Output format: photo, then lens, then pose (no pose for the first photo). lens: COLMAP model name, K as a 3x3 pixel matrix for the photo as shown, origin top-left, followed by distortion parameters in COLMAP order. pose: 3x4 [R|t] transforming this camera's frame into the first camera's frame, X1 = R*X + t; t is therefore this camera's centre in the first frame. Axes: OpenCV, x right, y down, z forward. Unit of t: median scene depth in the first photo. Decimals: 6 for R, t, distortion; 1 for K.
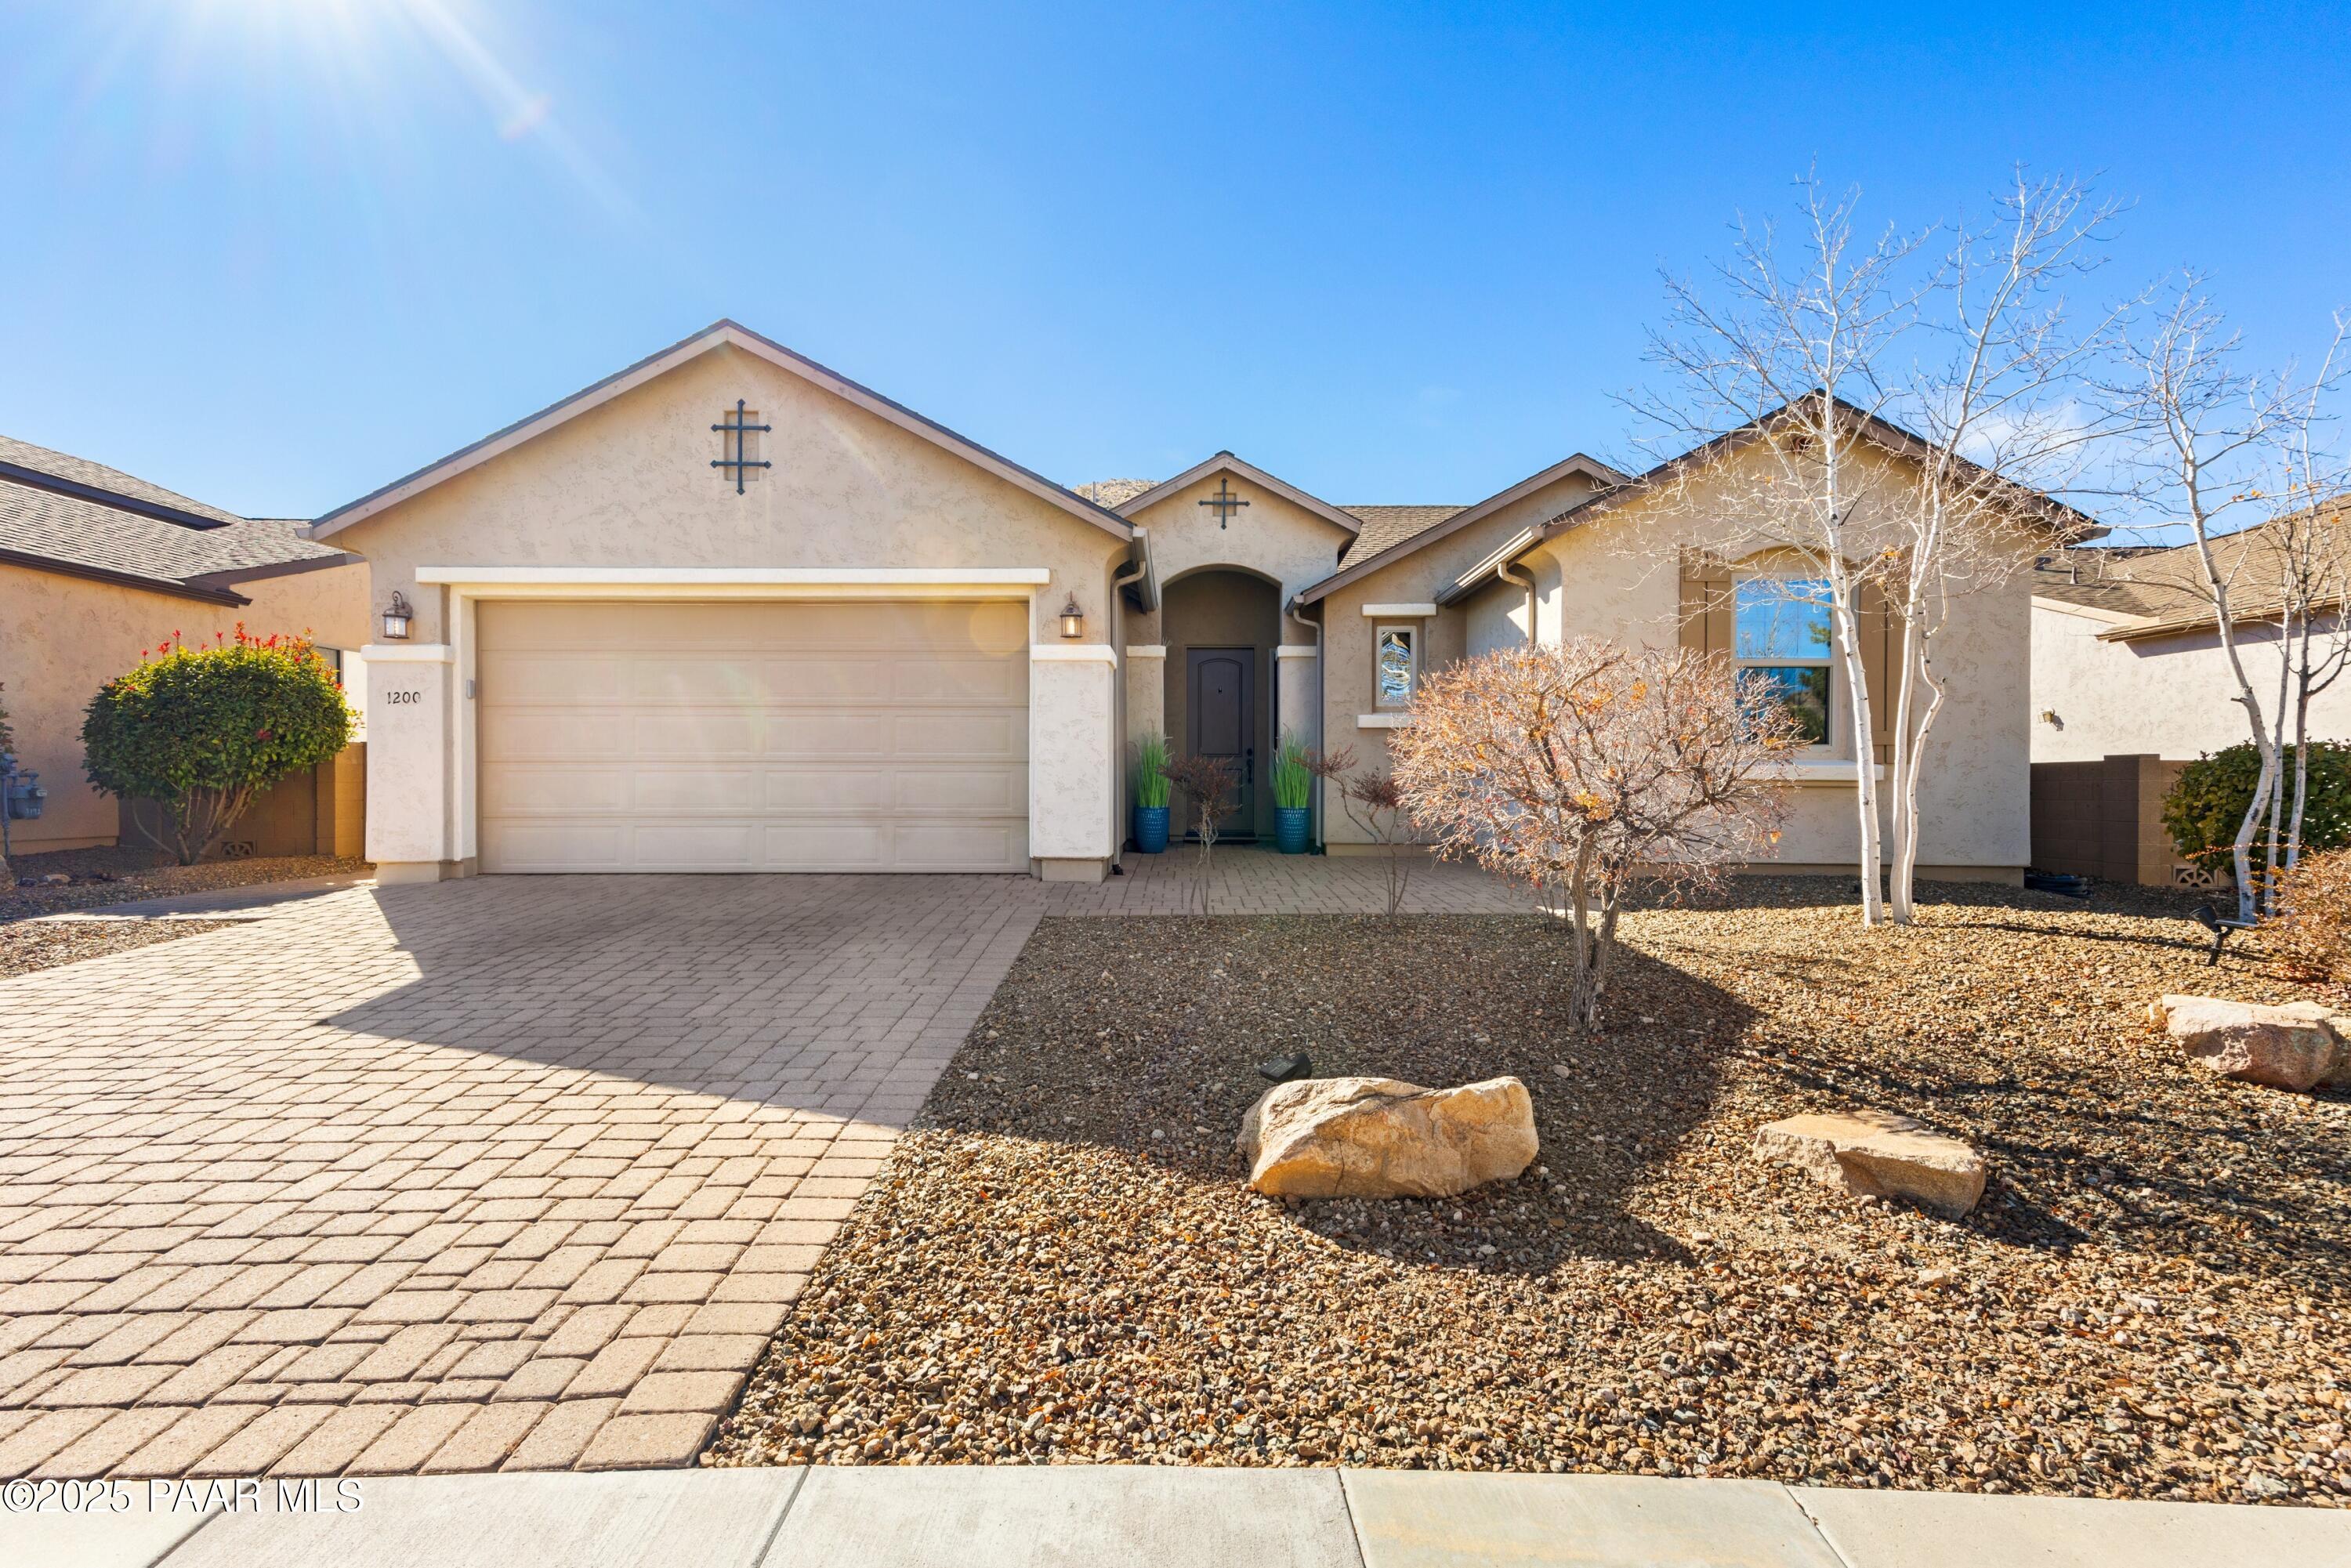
lens RADIAL K [[1109.8, 0, 1176.9], [0, 1109.8, 799.1], [0, 0, 1]] dist [0.052914, 0.001180]
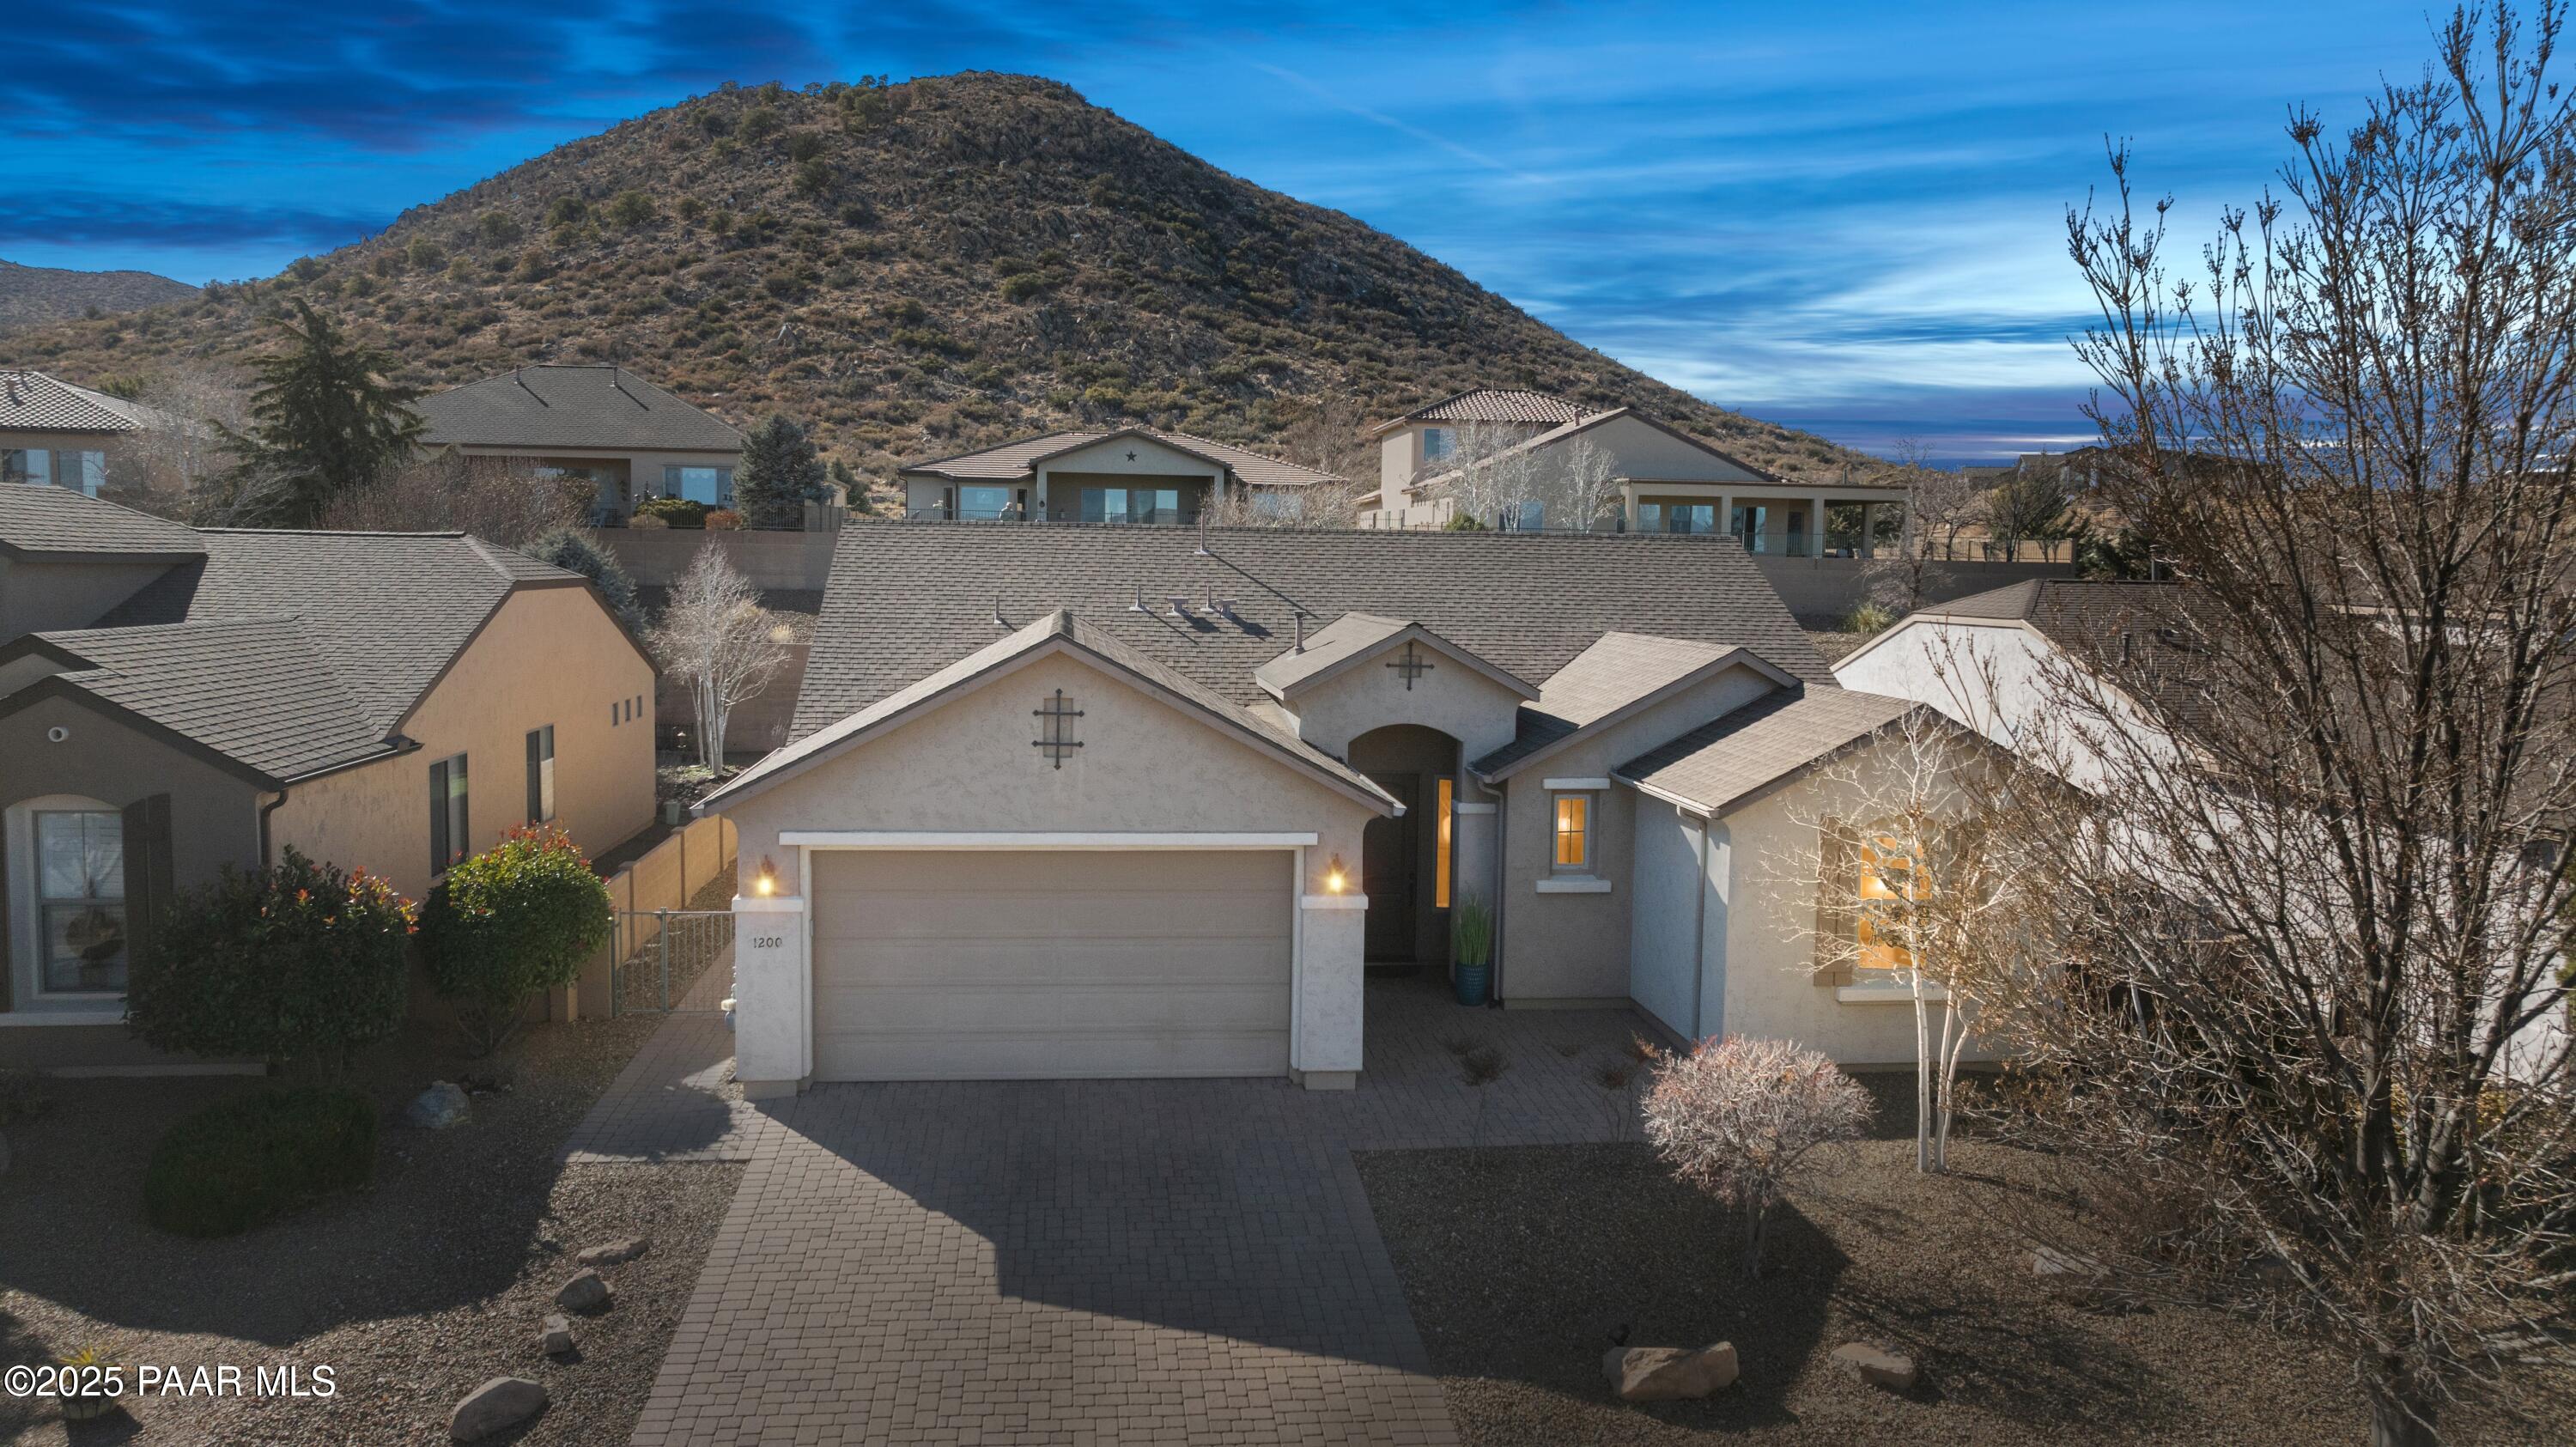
lens RADIAL K [[1805.9, 0, 1279.7], [0, 1805.9, 721.5], [0, 0, 1]] dist [-0.028147, 0.024215]
pose [[0.992123, 0.006546, 0.125098, -0.369410], [-0.016235, 0.996931, 0.076590, -0.439327], [-0.124213, -0.078017, 0.989184, -0.827468]]
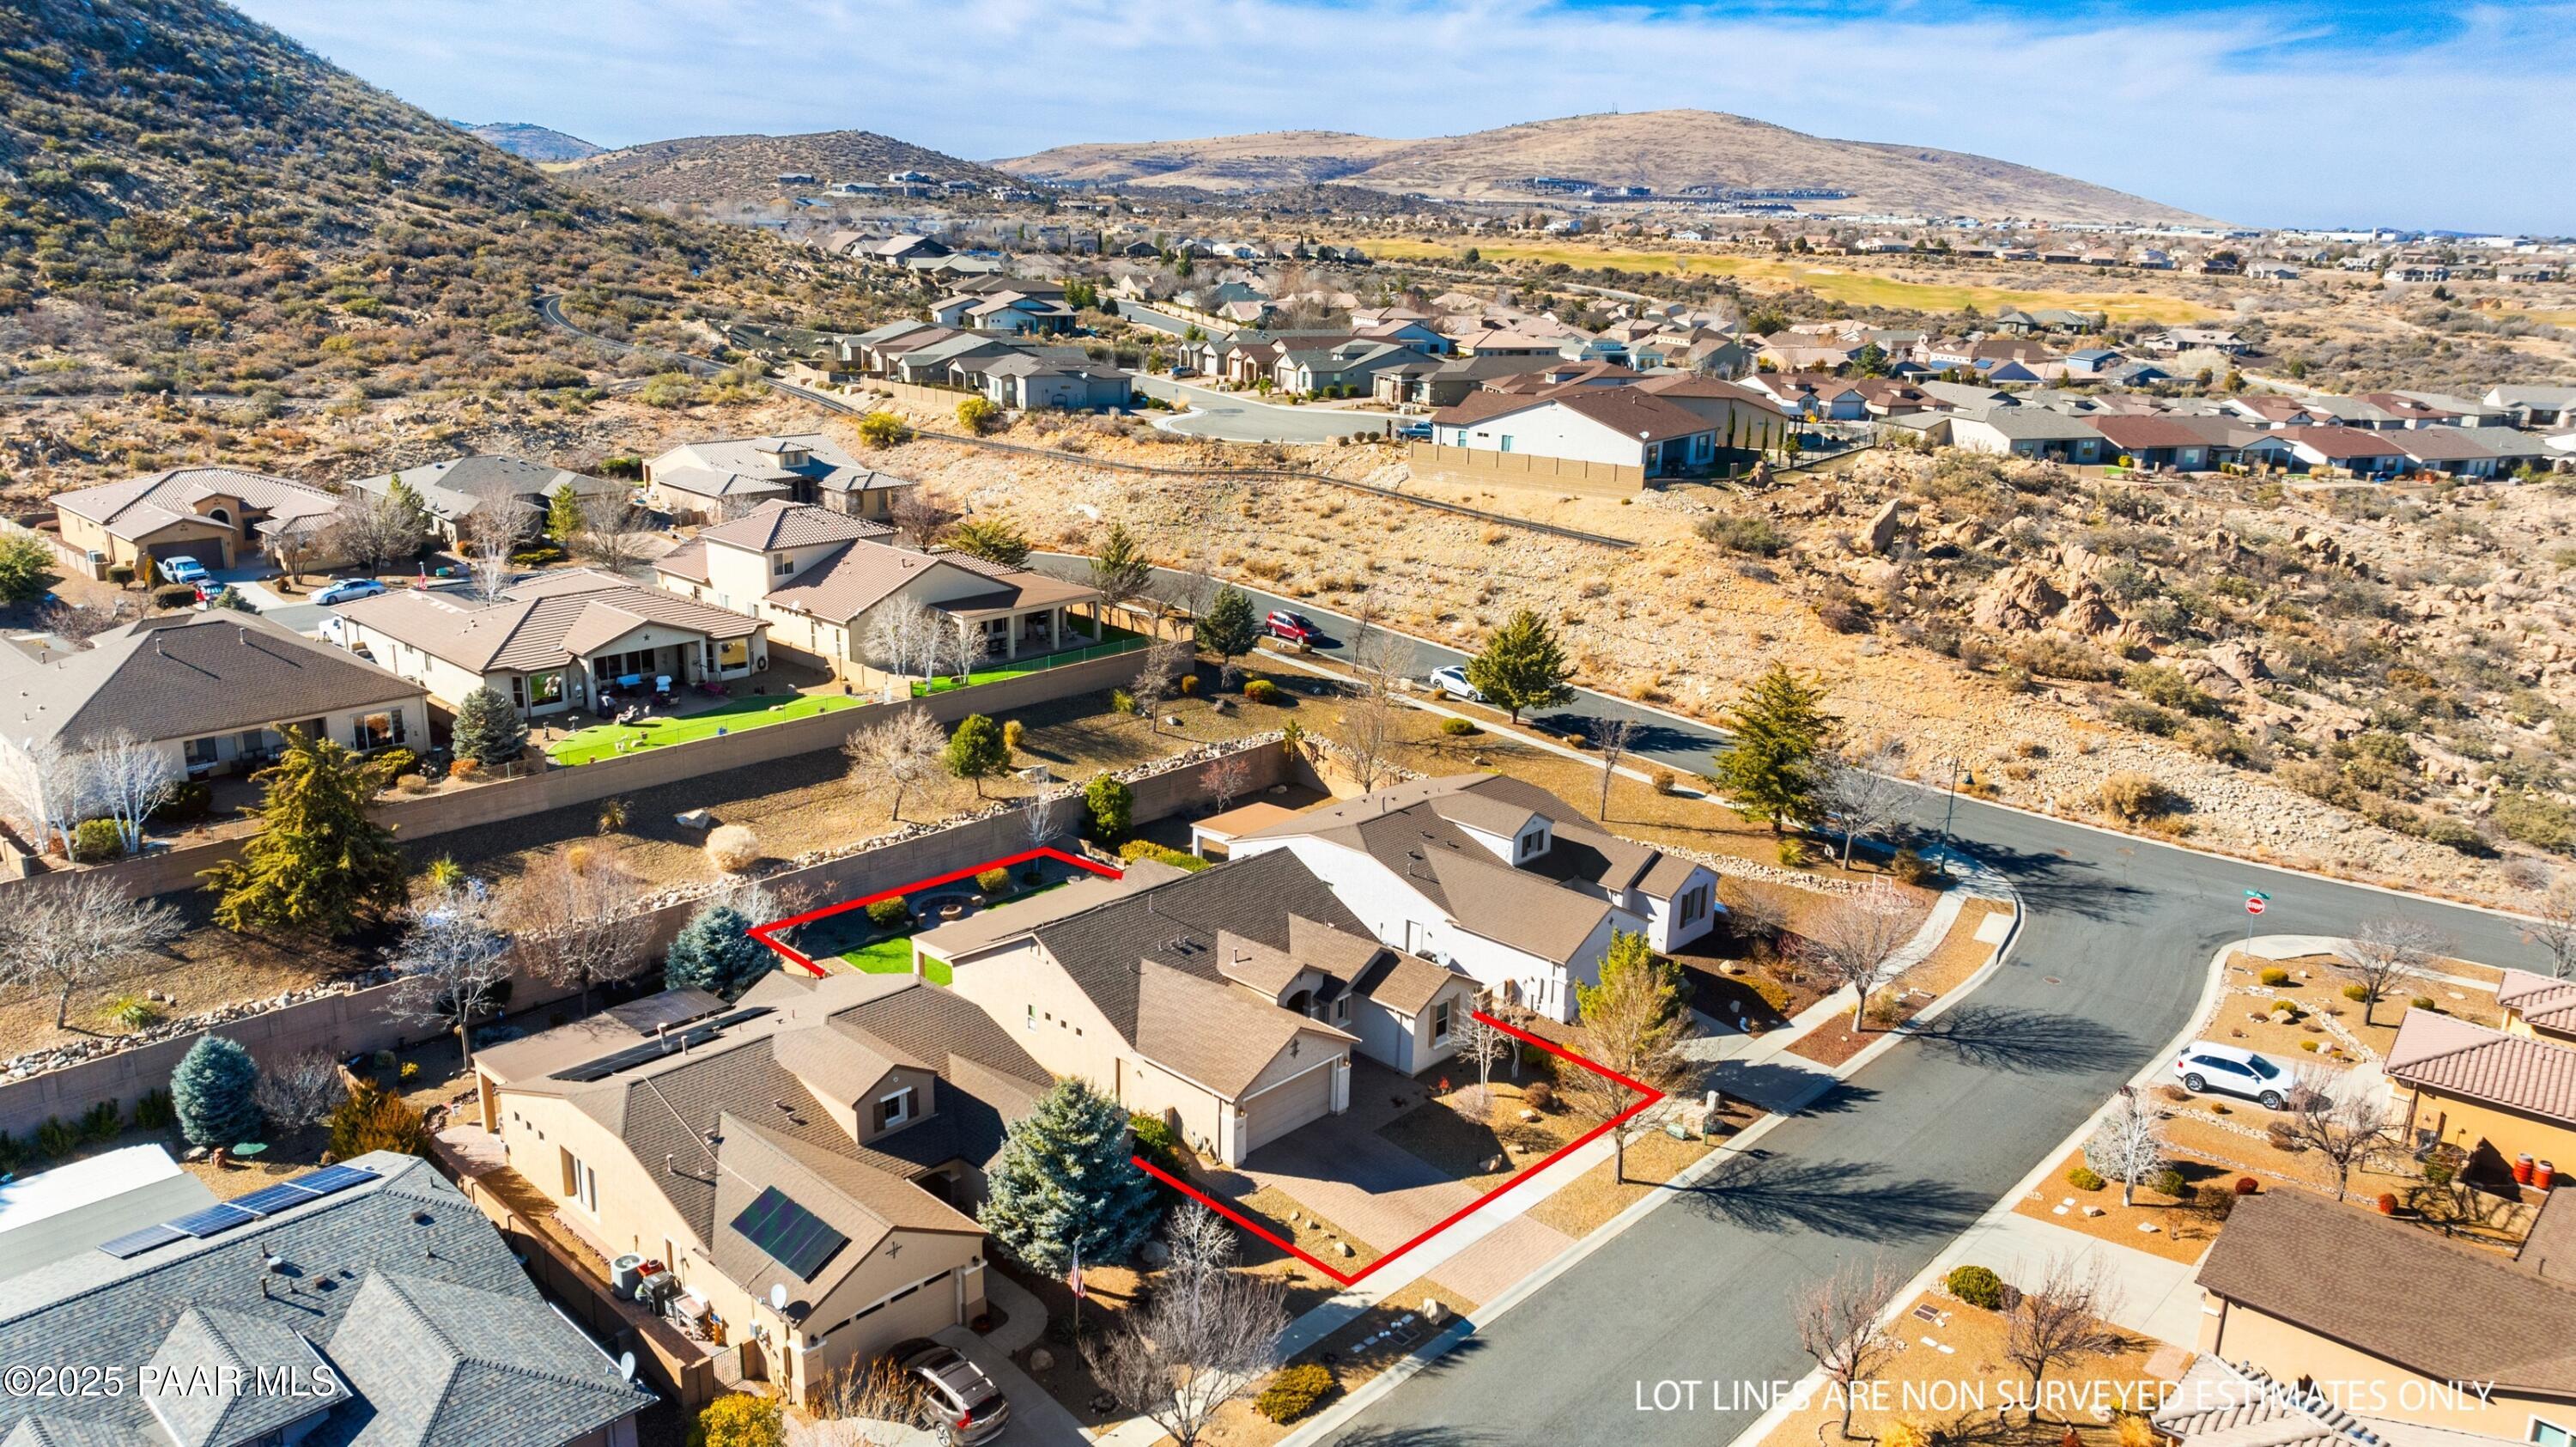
lens RADIAL K [[1805.9, 0, 1296.9], [0, 1805.9, 719.1], [0, 0, 1]] dist [-0.028147, 0.024215]
pose [[0.676673, -0.184574, 0.712774, -4.746479], [-0.018829, 0.963415, 0.267353, -3.154421], [-0.736043, -0.194331, 0.648441, -3.018855]]
